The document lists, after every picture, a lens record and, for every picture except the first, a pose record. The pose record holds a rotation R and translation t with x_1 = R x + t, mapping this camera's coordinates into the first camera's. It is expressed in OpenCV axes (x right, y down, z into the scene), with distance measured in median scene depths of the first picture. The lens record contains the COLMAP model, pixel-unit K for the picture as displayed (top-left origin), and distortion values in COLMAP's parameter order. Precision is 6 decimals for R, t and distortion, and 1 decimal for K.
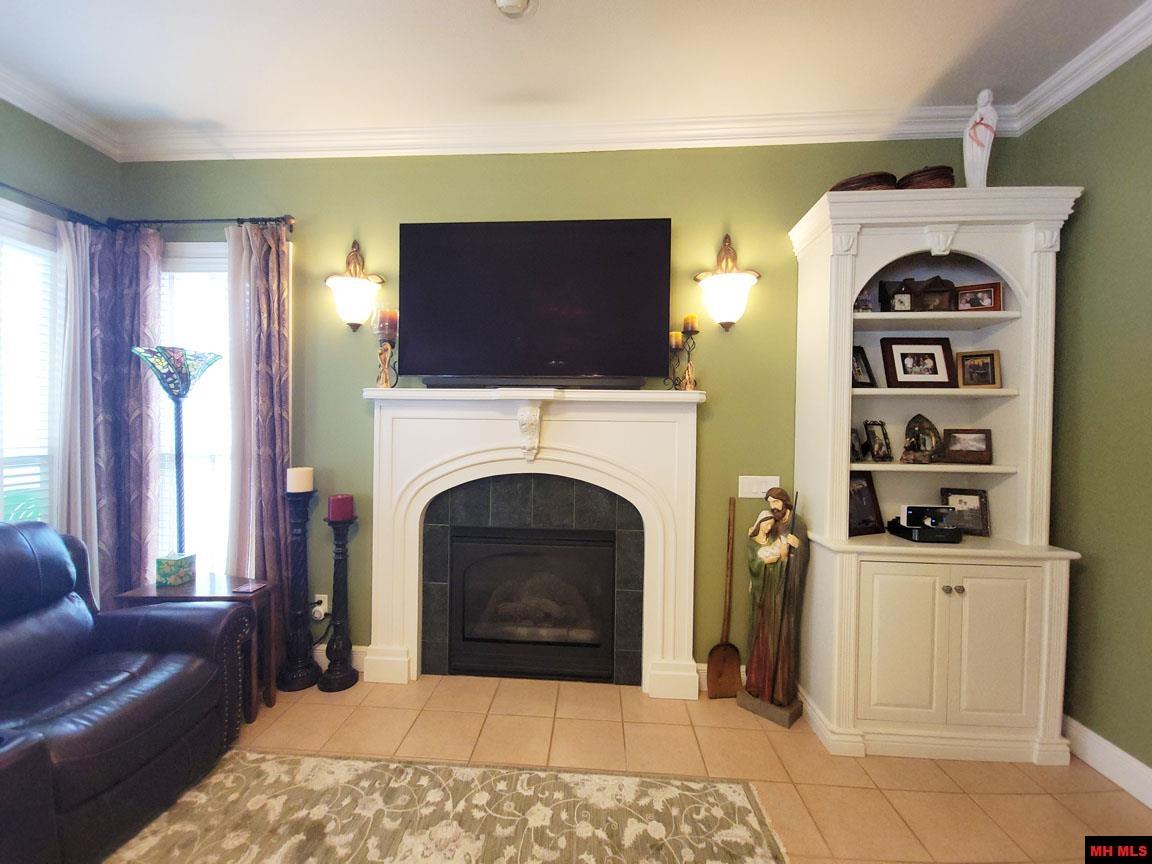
lens RADIAL K [[466.7, 0, 557.9], [0, 466.7, 437.2], [0, 0, 1]] dist [0.003527, -0.006670]
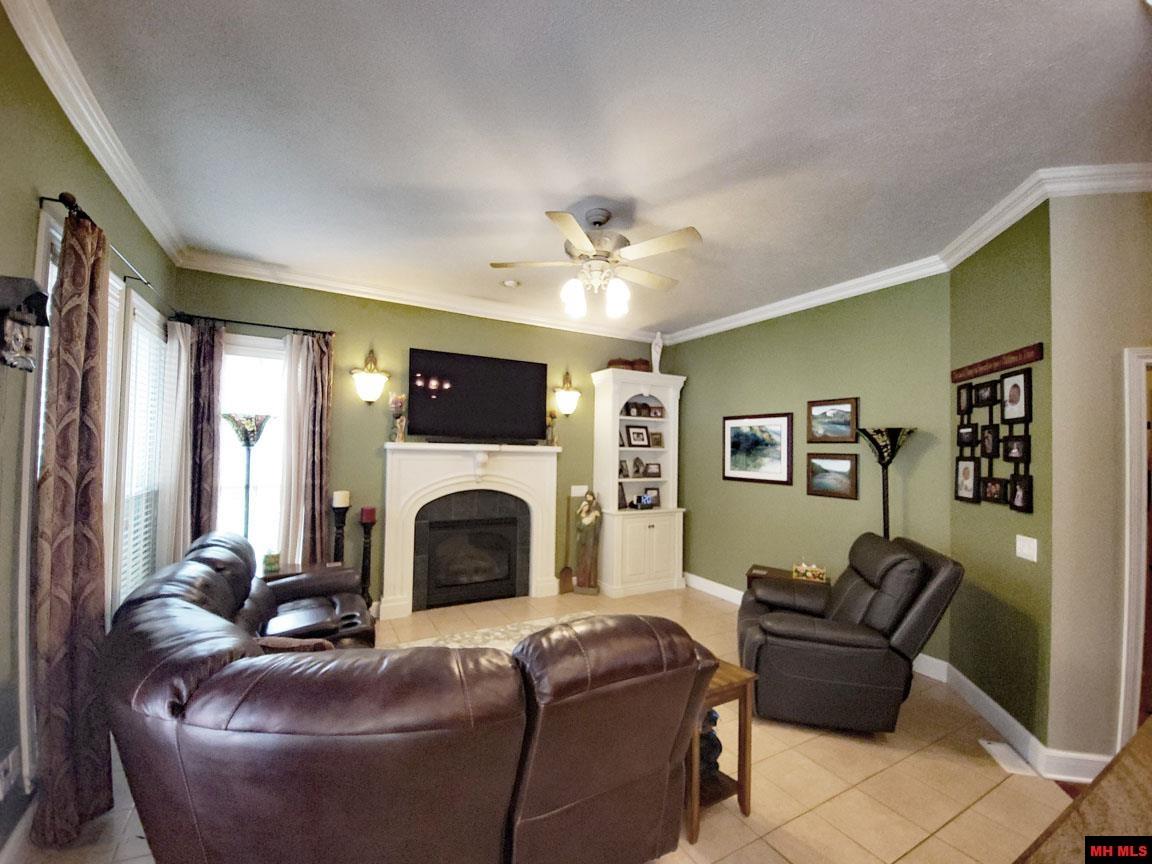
lens RADIAL K [[466.7, 0, 559.3], [0, 466.7, 436.8], [0, 0, 1]] dist [0.003527, -0.006670]
pose [[0.845224, 0.019431, 0.534059, -0.837569], [-0.001529, 0.999423, -0.033942, -0.072156], [-0.534410, 0.027872, 0.844766, -0.799961]]
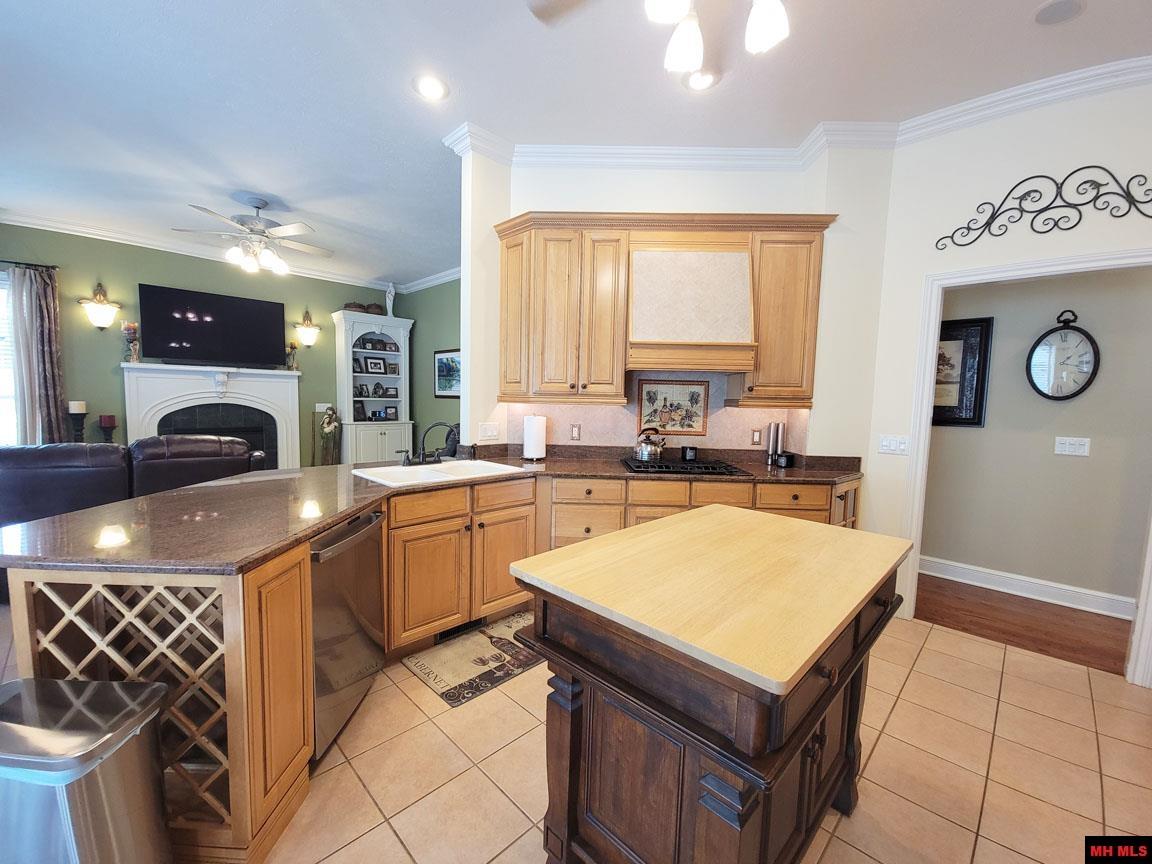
lens RADIAL K [[466.7, 0, 568.7], [0, 466.7, 437.3], [0, 0, 1]] dist [0.003527, -0.006670]
pose [[0.655421, -0.060313, 0.752851, -0.729665], [-0.000302, 0.996785, 0.080117, 0.064589], [-0.755263, -0.052737, 0.653296, -1.962567]]
